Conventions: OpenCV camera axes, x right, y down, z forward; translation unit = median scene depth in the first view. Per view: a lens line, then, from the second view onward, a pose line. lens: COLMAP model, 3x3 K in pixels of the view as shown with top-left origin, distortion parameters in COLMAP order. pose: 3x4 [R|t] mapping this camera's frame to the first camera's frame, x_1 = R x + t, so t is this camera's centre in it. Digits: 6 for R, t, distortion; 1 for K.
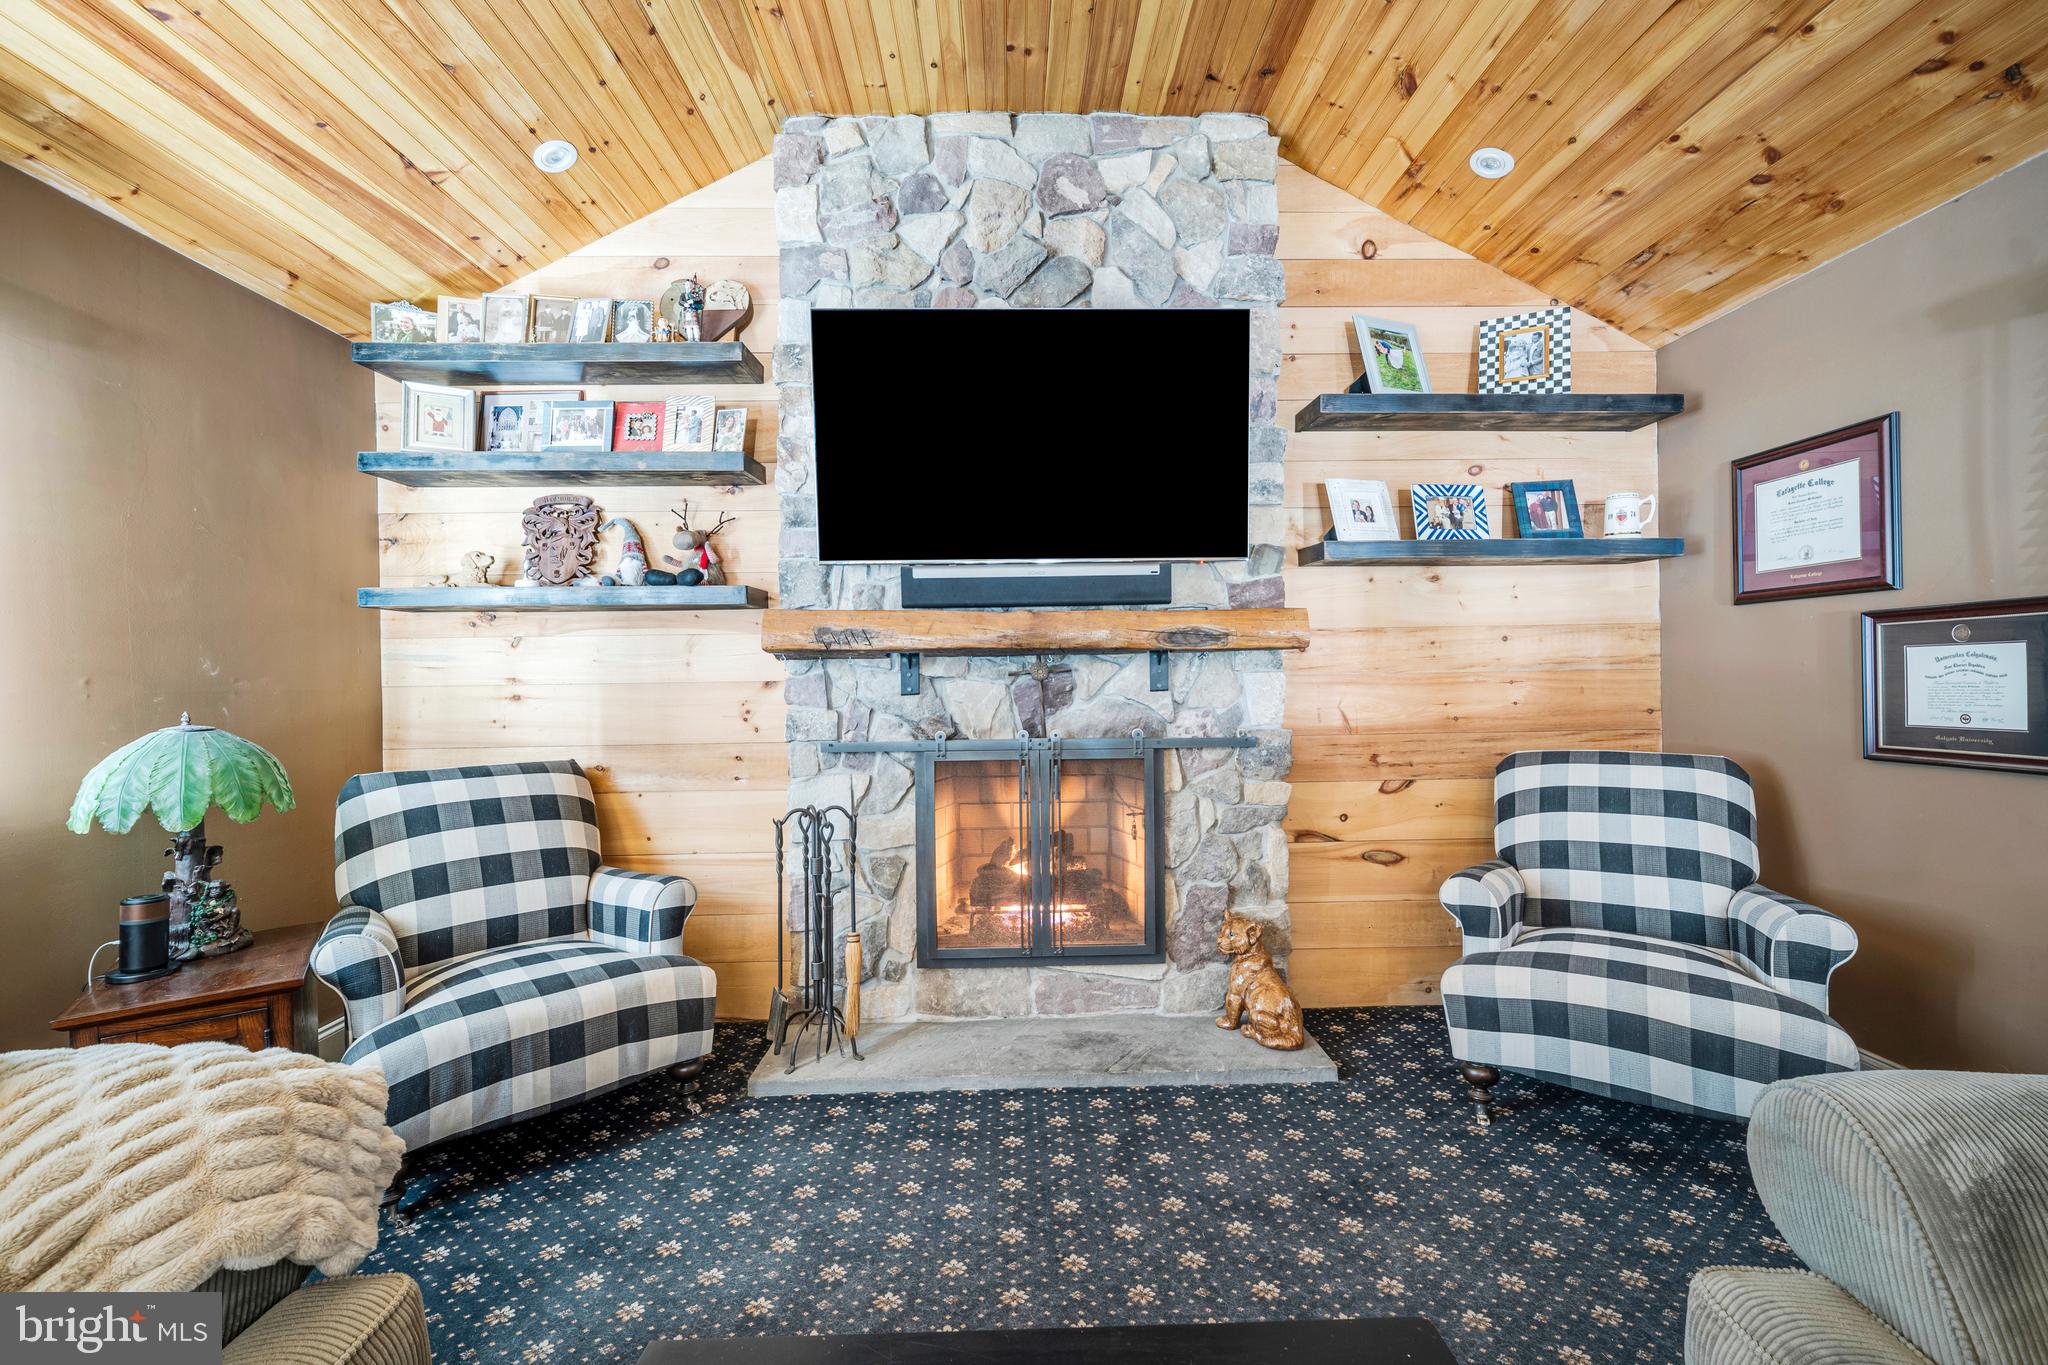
lens RADIAL K [[848.1, 0, 1033.2], [0, 848.1, 683.0], [0, 0, 1]] dist [-0.003593, 0.000346]
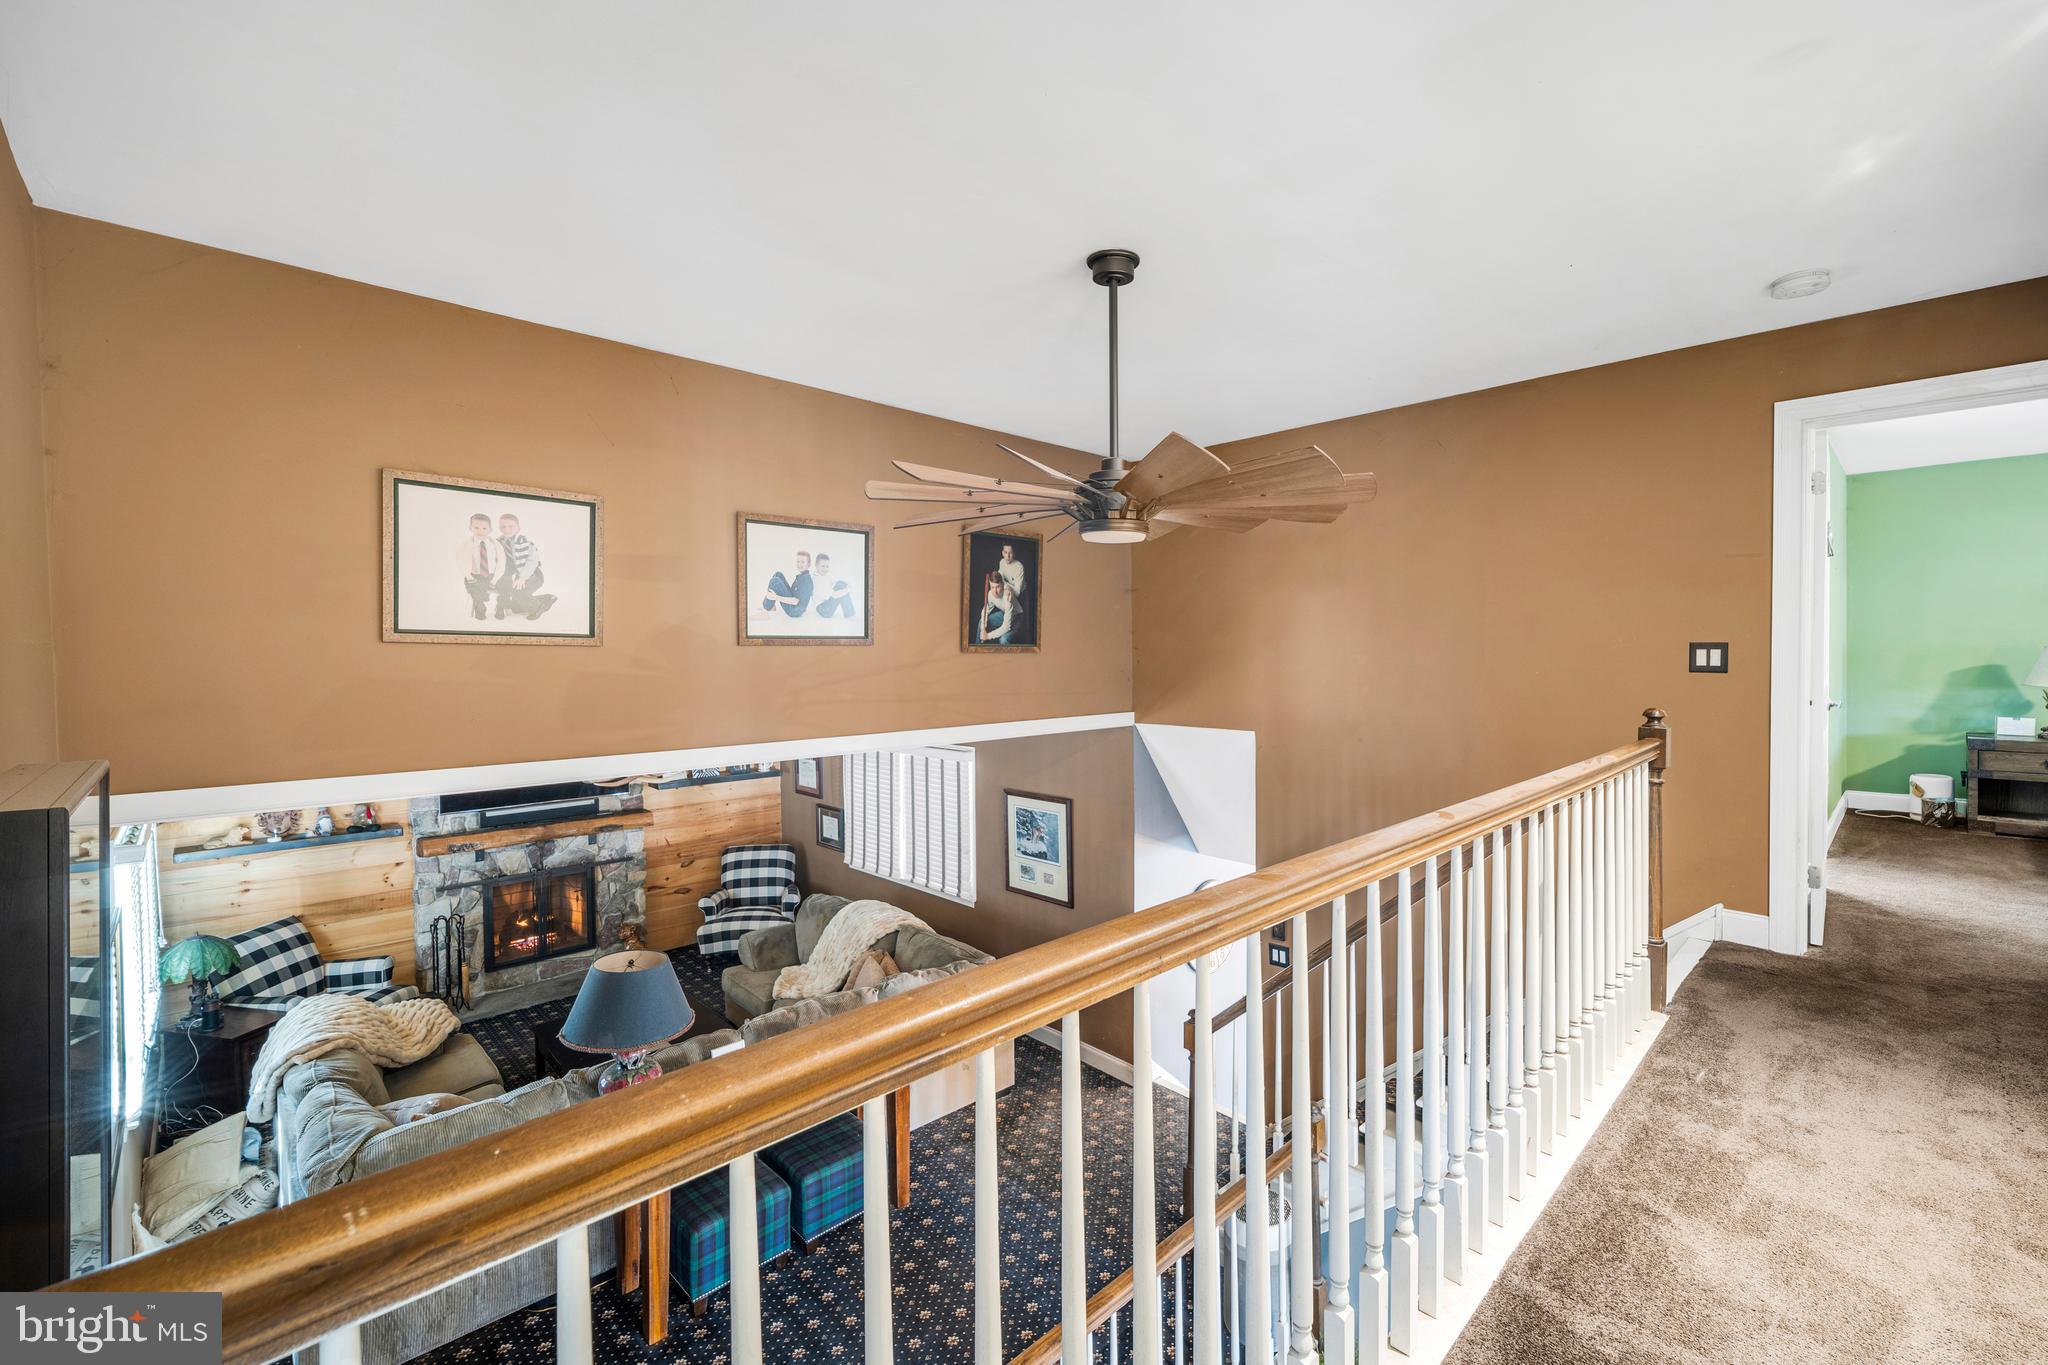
lens RADIAL K [[848.1, 0, 1033.2], [0, 848.1, 683.0], [0, 0, 1]] dist [-0.003593, 0.000346]
pose [[0.740823, -0.014423, 0.671546, -0.586508], [-0.000845, 0.999749, 0.022404, -0.543316], [-0.671700, -0.017165, 0.740624, -1.813799]]
